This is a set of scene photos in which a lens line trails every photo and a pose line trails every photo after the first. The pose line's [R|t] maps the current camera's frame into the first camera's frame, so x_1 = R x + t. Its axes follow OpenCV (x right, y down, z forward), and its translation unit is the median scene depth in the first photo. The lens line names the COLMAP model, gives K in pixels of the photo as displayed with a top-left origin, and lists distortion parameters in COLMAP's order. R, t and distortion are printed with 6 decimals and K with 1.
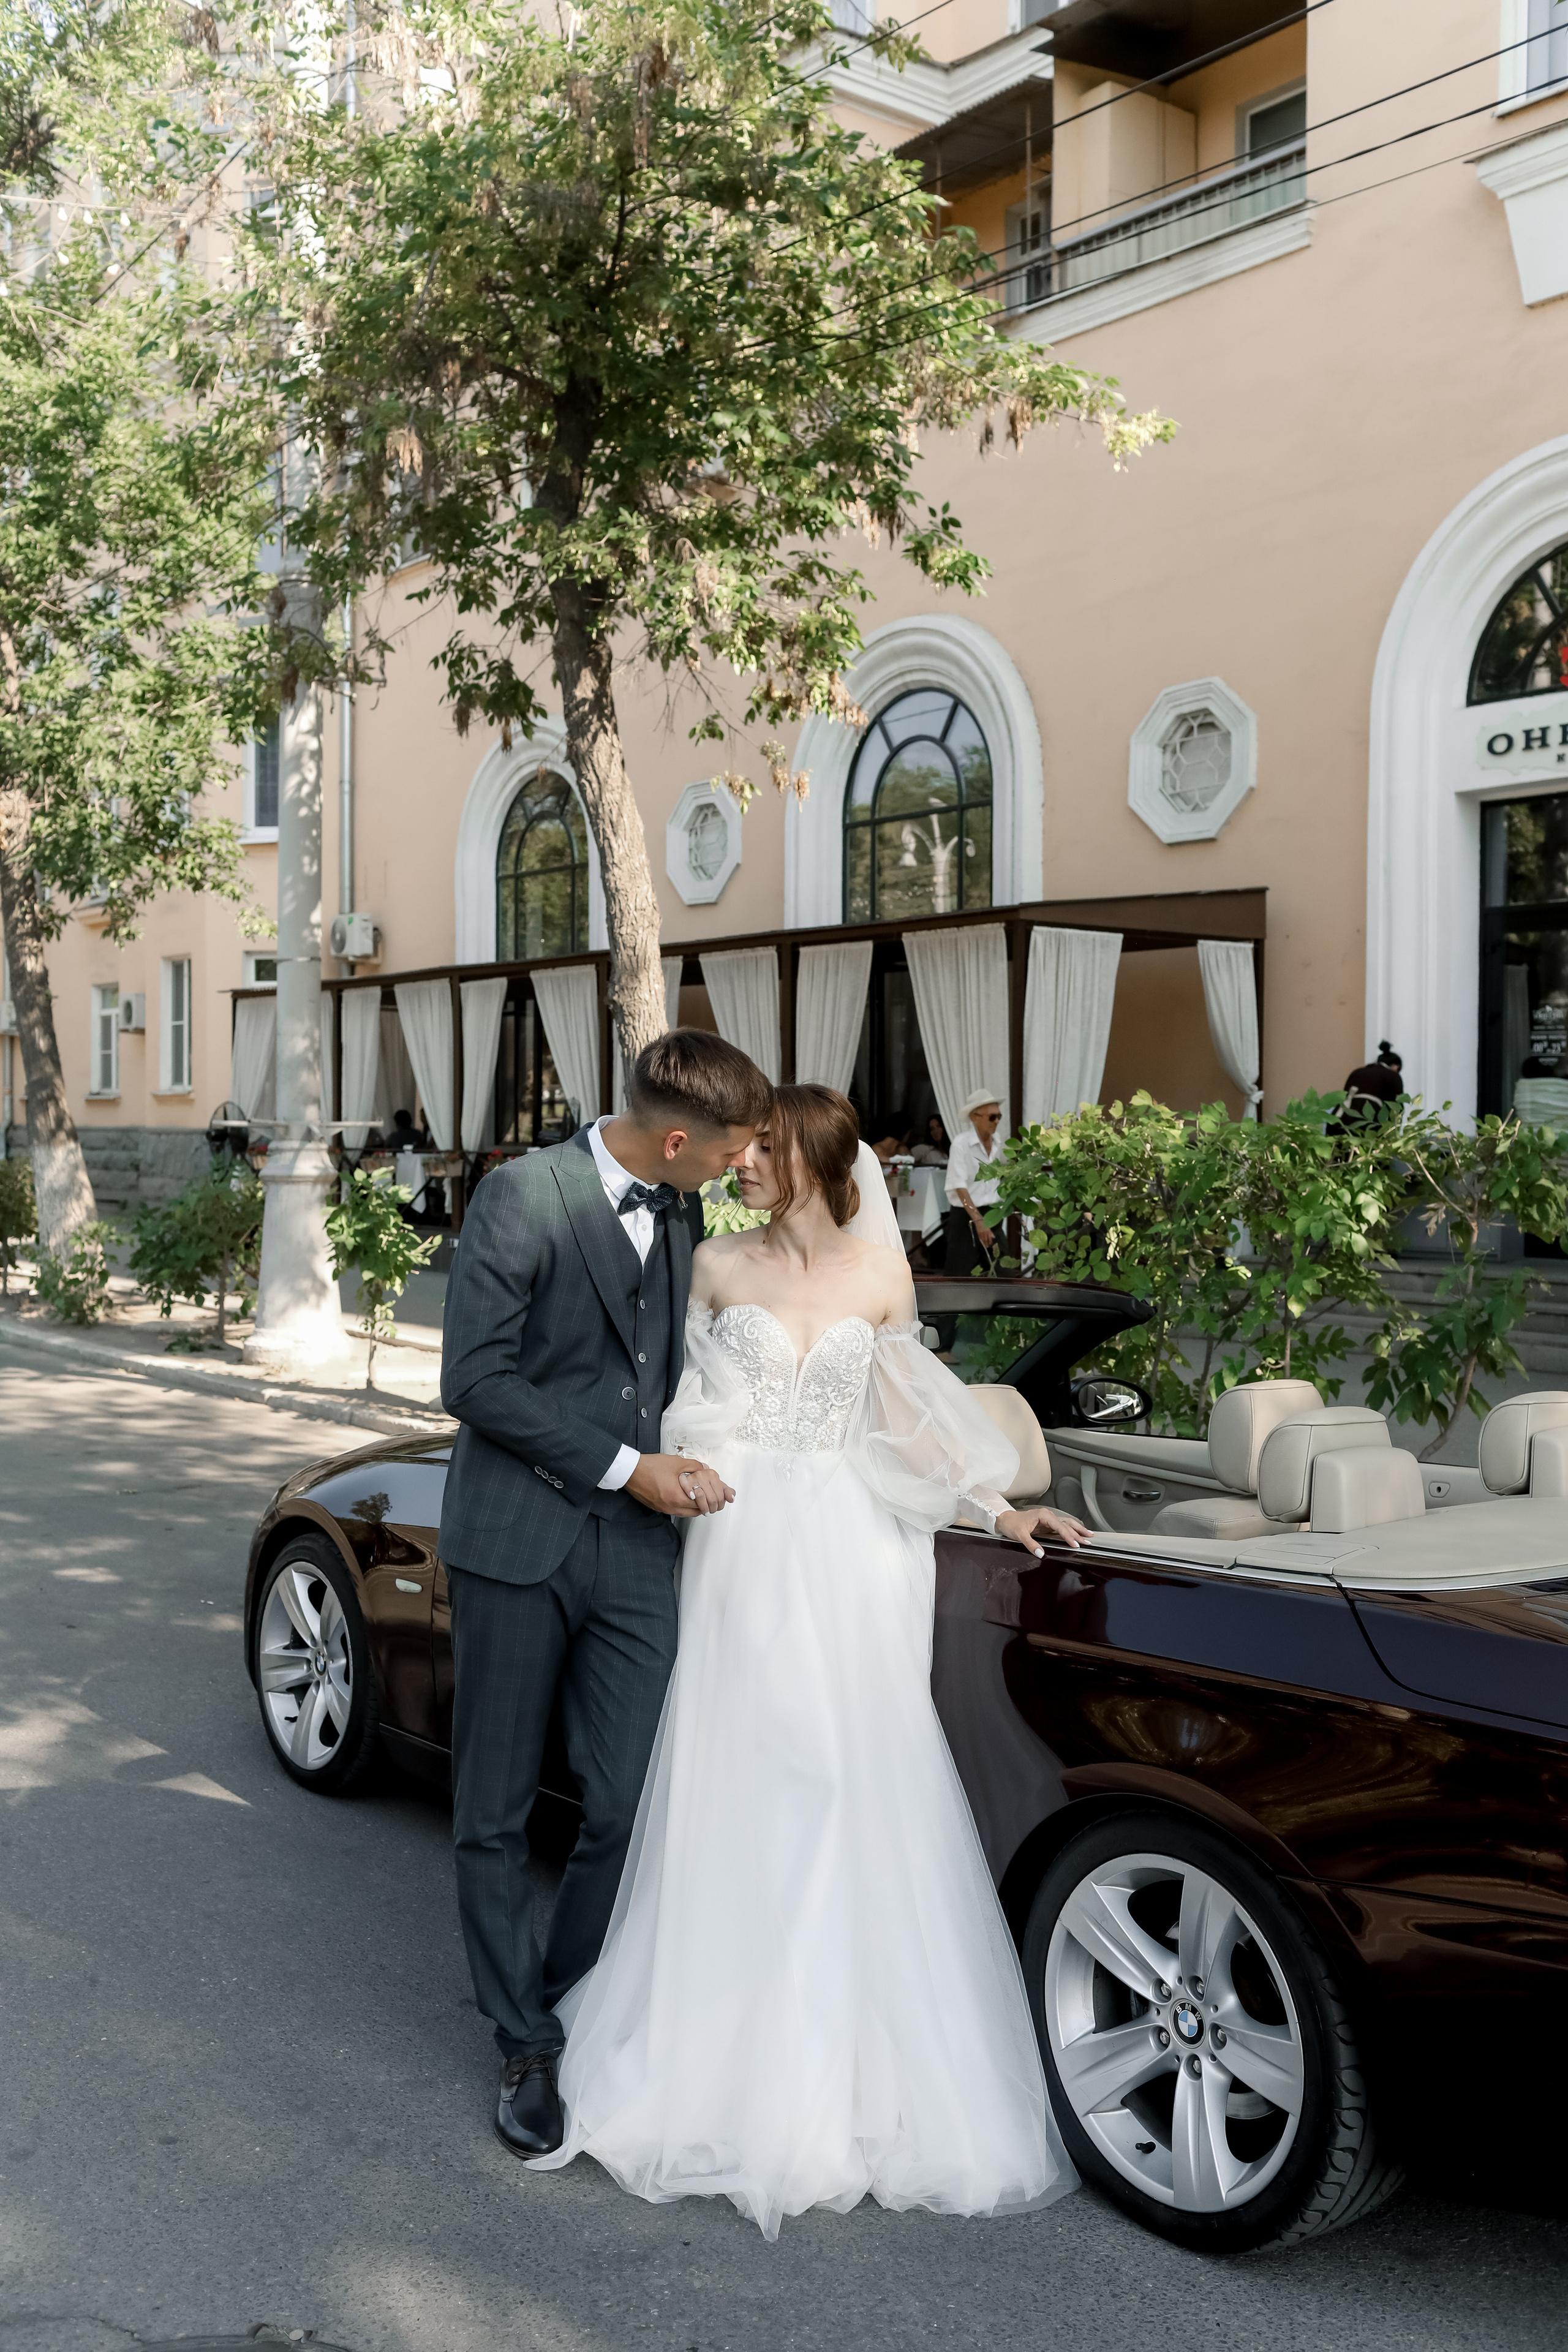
lens RADIAL K [[2340.9, 0, 789.3], [0, 2340.9, 1171.6], [0, 0, 1]] dist [0.040528, 0.000000]
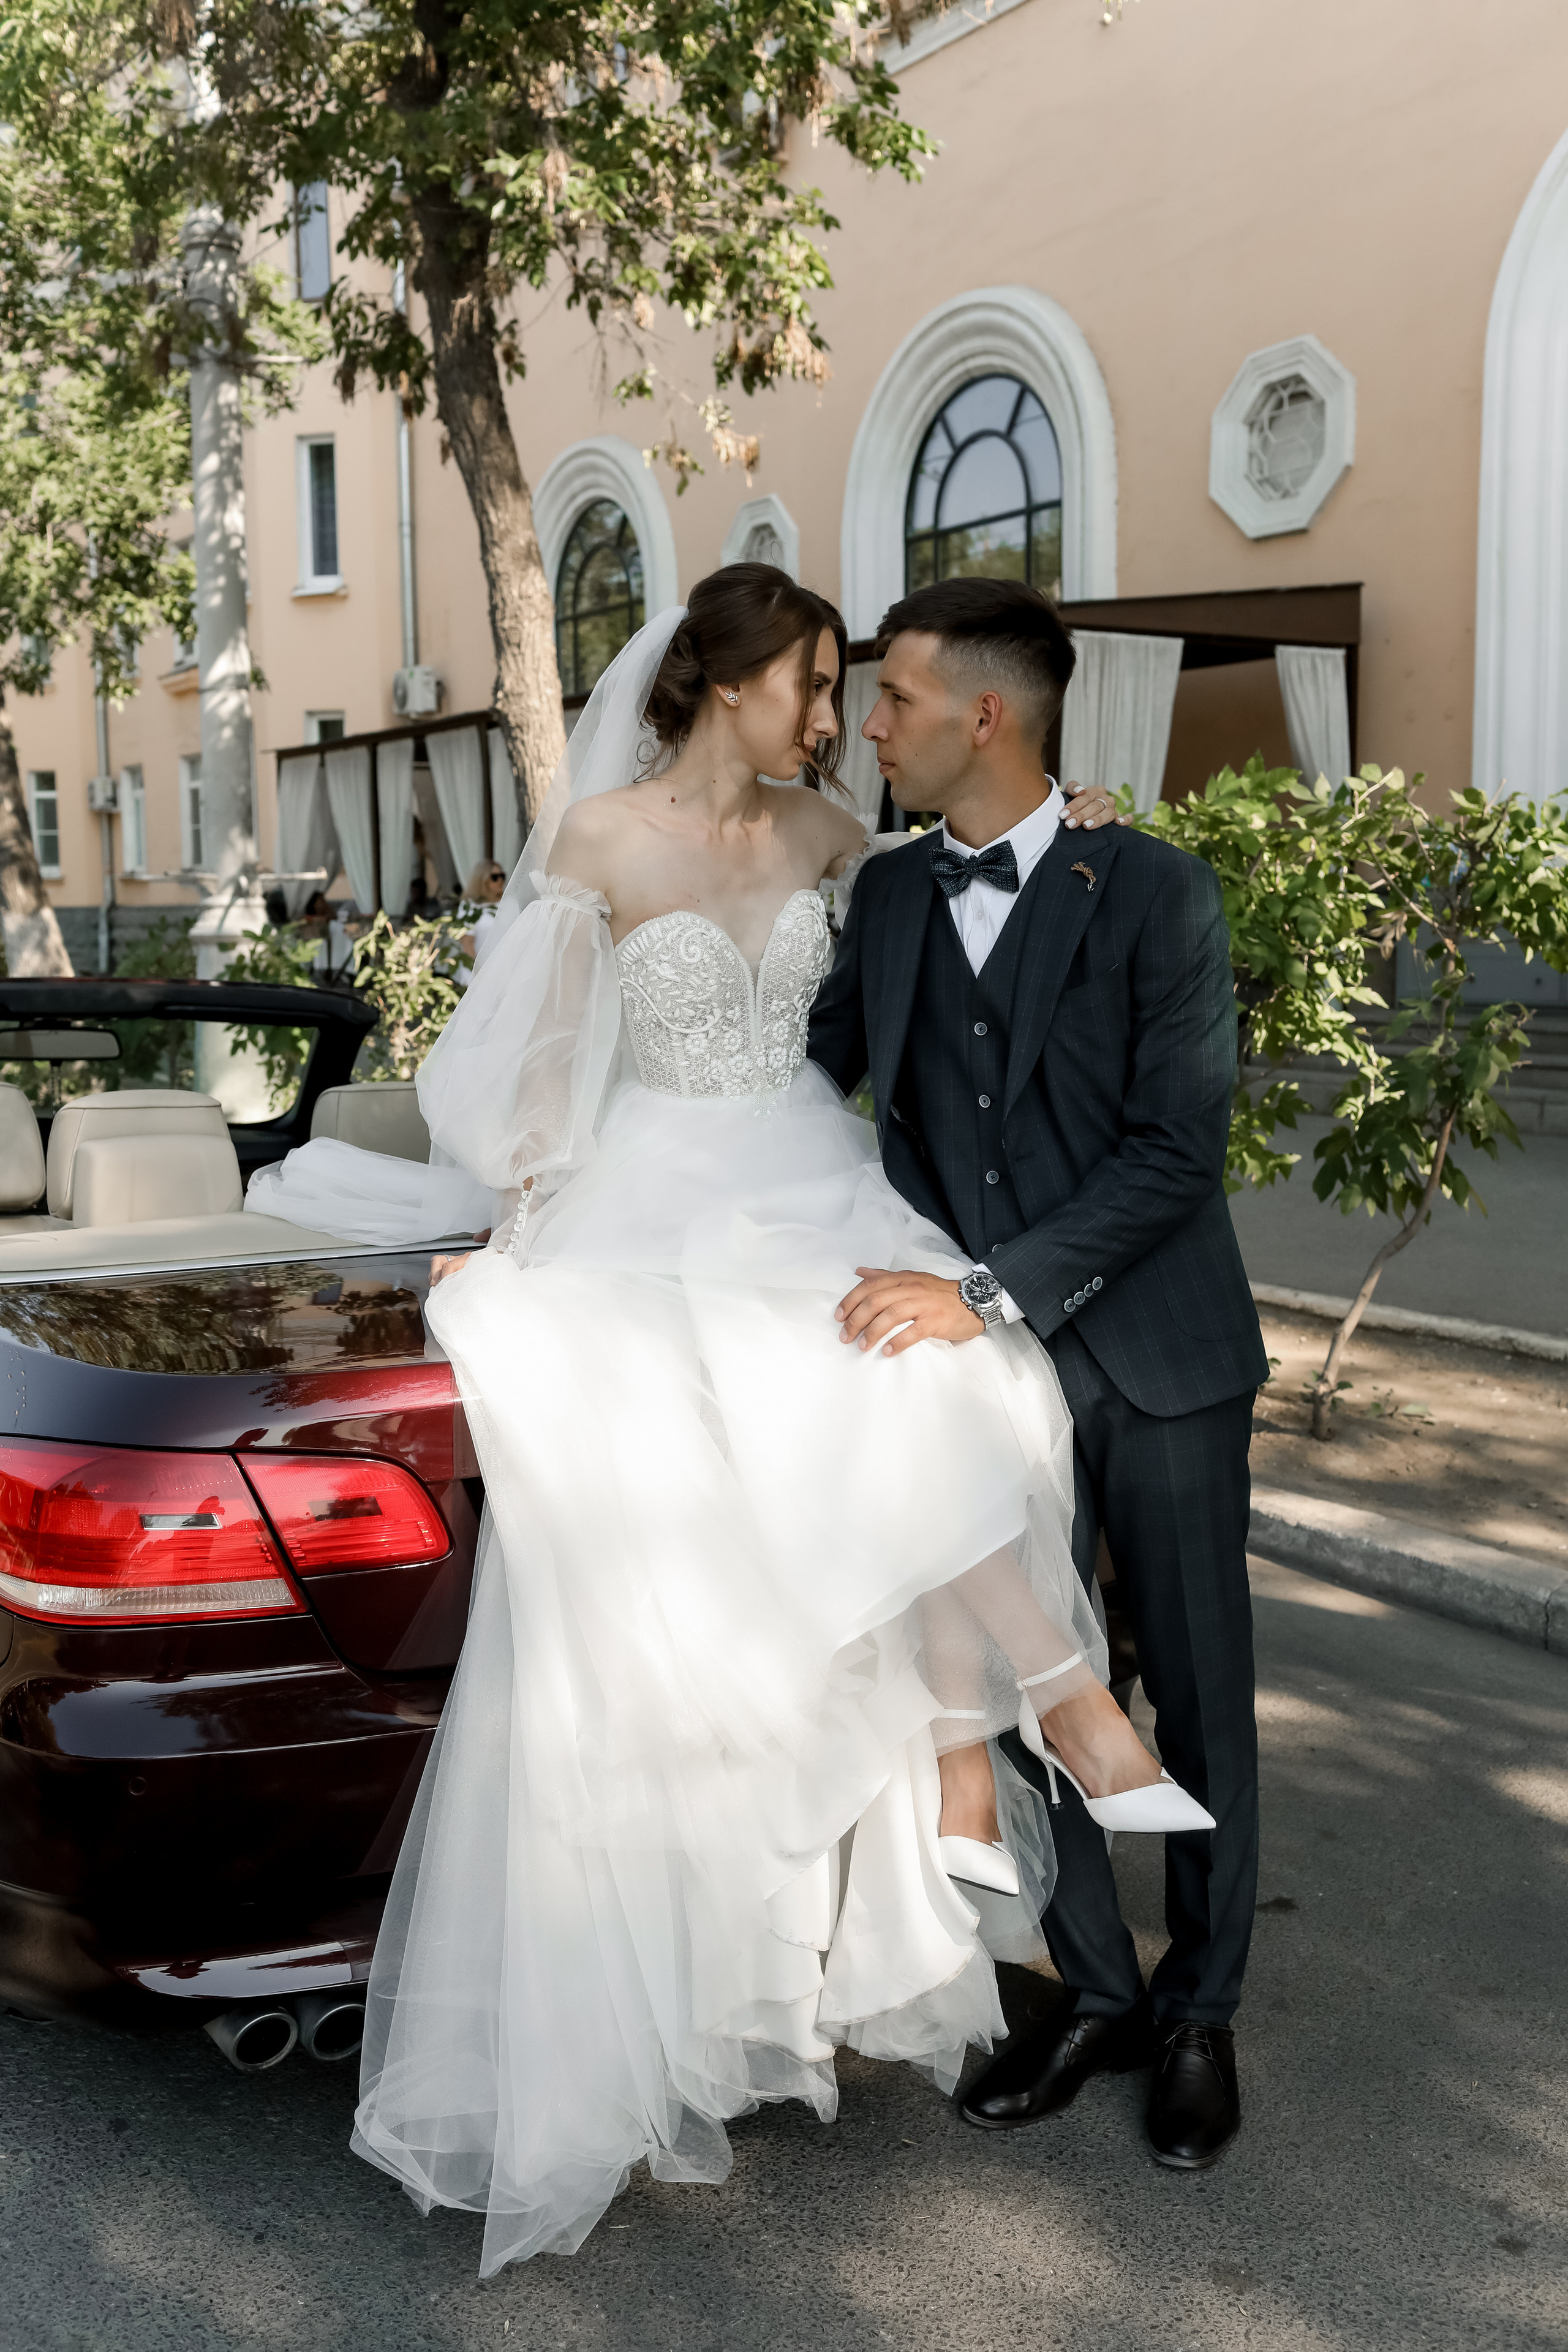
lens RADIAL K [[2340.9, 0, 782.0], [0, 2340.9, 1162.7], [0, 0, 1]] dist [0.040528, 0.000000]
pose [[0.996004, -0.007146, -0.089025, 0.064992], [0.015012, 0.996008, 0.087994, 0.010276], [0.088041, -0.088978, 0.992135, 0.107017]]
